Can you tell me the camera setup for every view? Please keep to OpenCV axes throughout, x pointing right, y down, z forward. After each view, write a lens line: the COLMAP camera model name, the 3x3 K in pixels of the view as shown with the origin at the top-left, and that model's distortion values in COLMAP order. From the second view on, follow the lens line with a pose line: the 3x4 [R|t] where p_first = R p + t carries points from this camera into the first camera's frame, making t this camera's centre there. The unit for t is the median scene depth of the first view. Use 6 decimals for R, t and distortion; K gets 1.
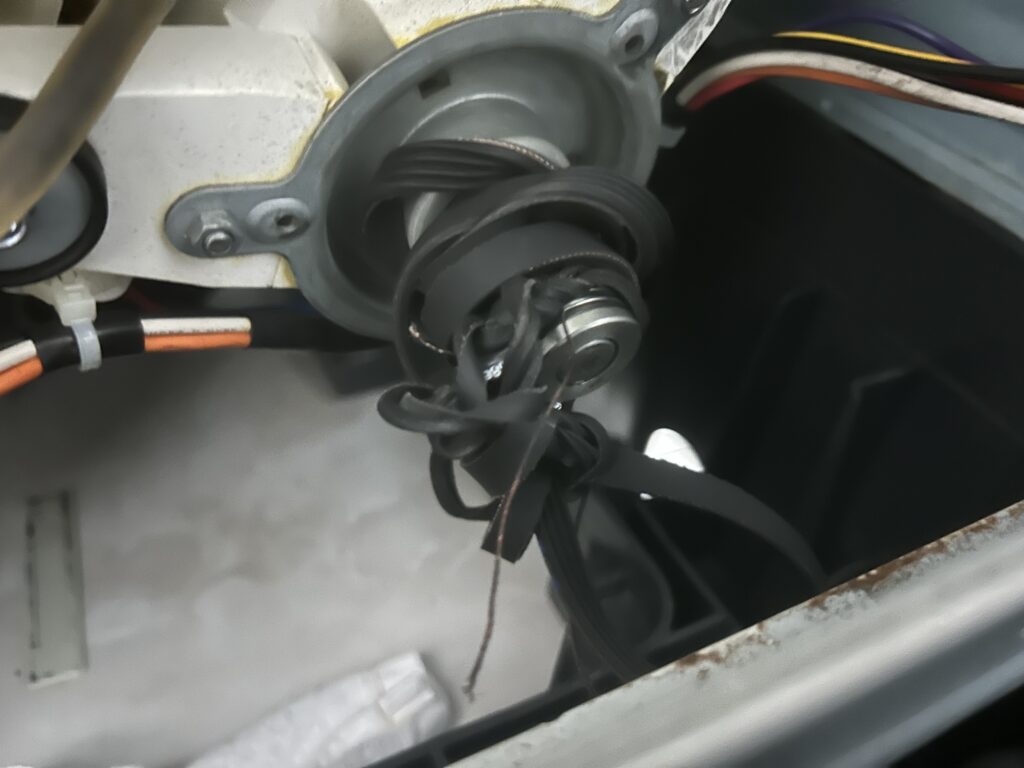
lens RADIAL K [[774.8, 0, 495.3], [0, 774.8, 383.6], [0, 0, 1]] dist [-0.001987, 0.052263]
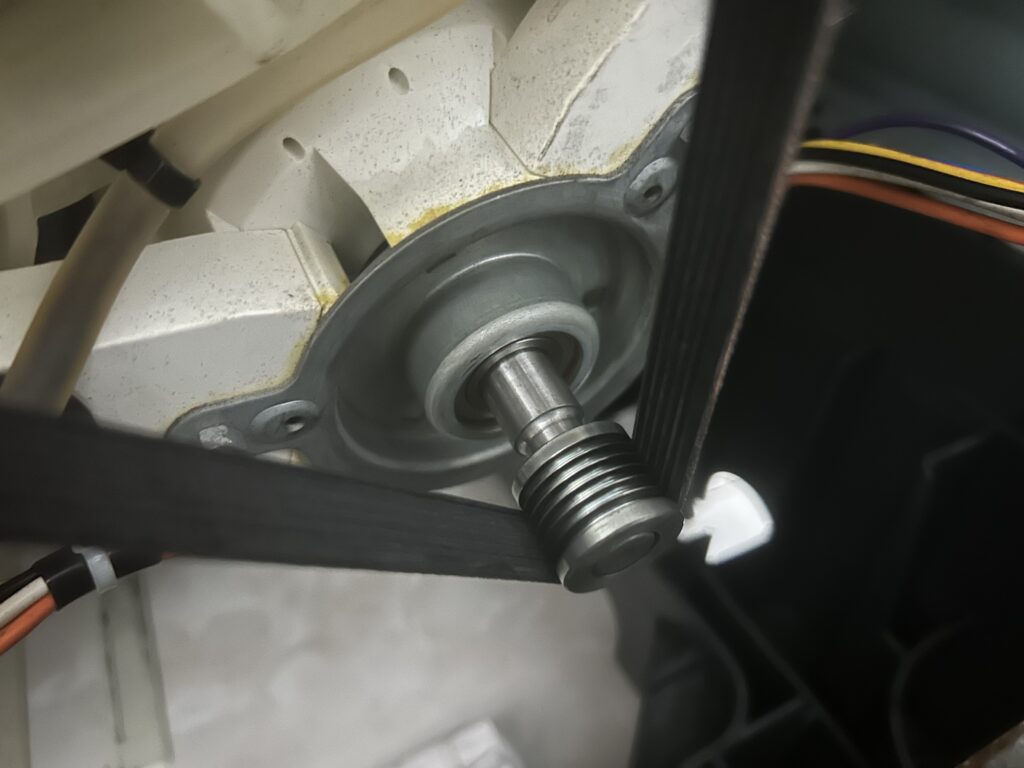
lens RADIAL K [[764.0, 0, 514.2], [0, 764.0, 387.3], [0, 0, 1]] dist [0.006530, -0.007754]
pose [[0.994974, -0.082151, -0.057245, 0.053970], [0.083187, 0.996406, 0.015951, -0.252764], [0.055729, -0.020633, 0.998233, 0.099788]]
